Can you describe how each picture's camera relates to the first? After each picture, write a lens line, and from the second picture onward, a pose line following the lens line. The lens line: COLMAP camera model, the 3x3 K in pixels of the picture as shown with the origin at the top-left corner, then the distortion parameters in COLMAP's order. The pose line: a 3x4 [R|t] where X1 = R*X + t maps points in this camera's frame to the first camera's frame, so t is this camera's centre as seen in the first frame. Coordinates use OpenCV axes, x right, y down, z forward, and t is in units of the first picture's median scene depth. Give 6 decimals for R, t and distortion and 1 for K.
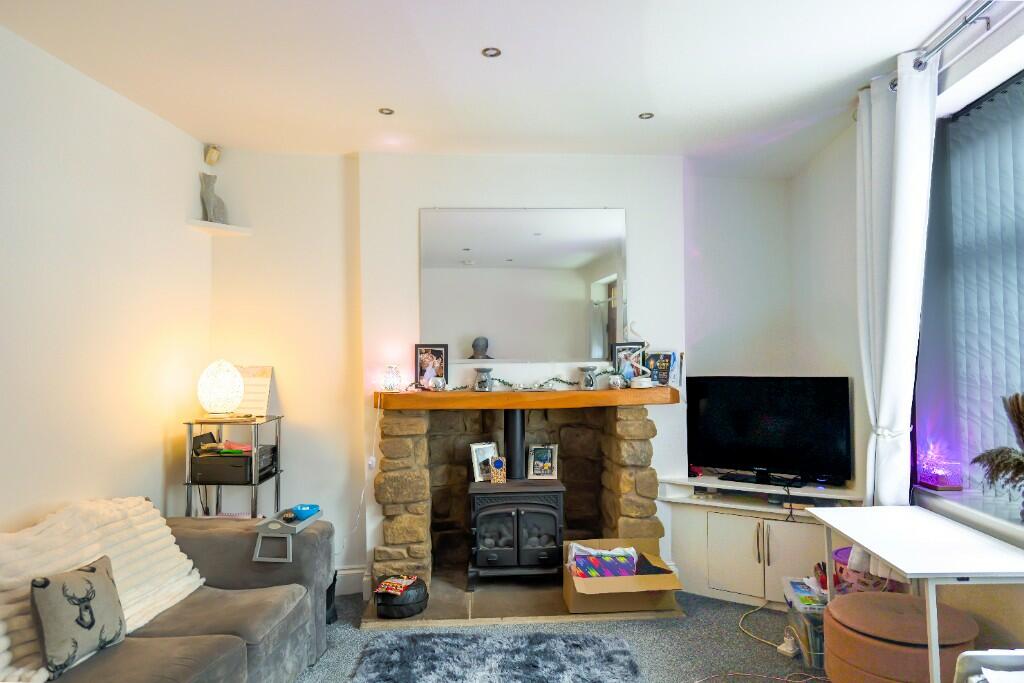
lens RADIAL K [[605.5, 0, 517.3], [0, 605.5, 345.2], [0, 0, 1]] dist [-0.029118, 0.016451]
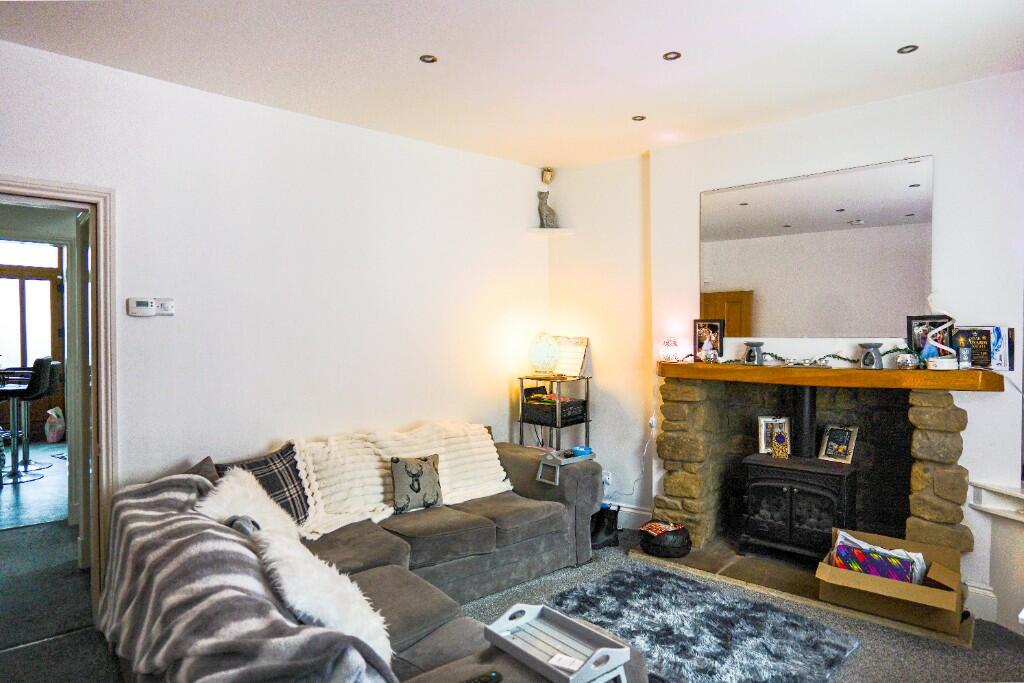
lens RADIAL K [[605.5, 0, 516.5], [0, 605.5, 345.6], [0, 0, 1]] dist [-0.029118, 0.016451]
pose [[0.712253, 0.023727, -0.701521, 0.373641], [0.014792, 0.998699, 0.048797, -0.012183], [0.701767, -0.045133, 0.710976, -0.001137]]
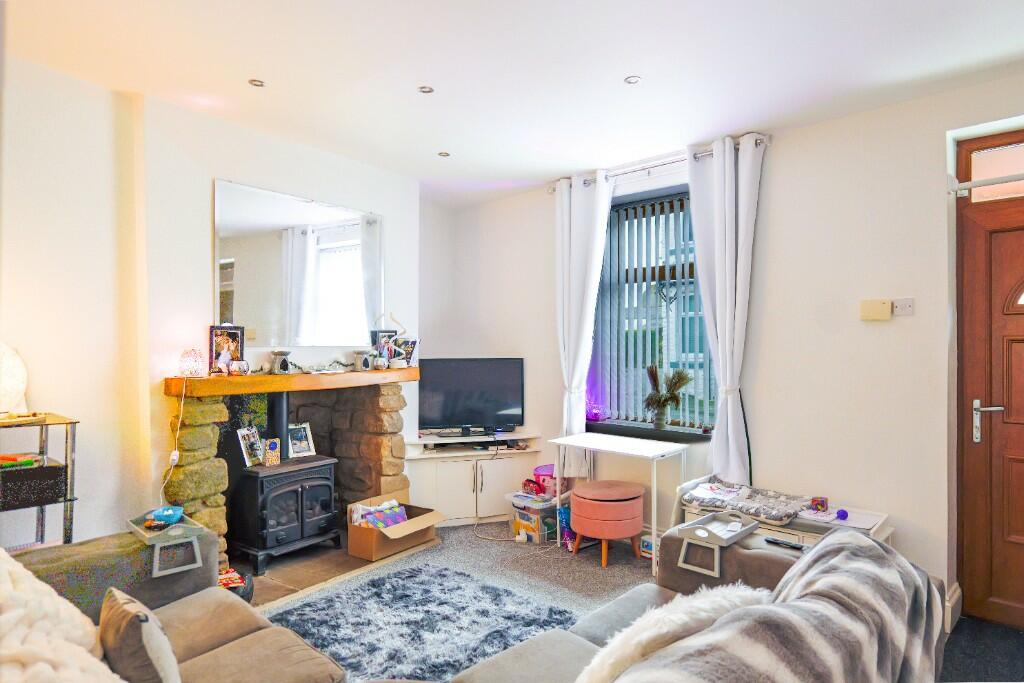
lens RADIAL K [[605.5, 0, 521.5], [0, 605.5, 345.0], [0, 0, 1]] dist [-0.029118, 0.016451]
pose [[0.622867, 0.009648, 0.782268, -0.600056], [-0.032791, 0.999367, 0.013784, 0.000051], [-0.781640, -0.034237, 0.622789, 0.055607]]
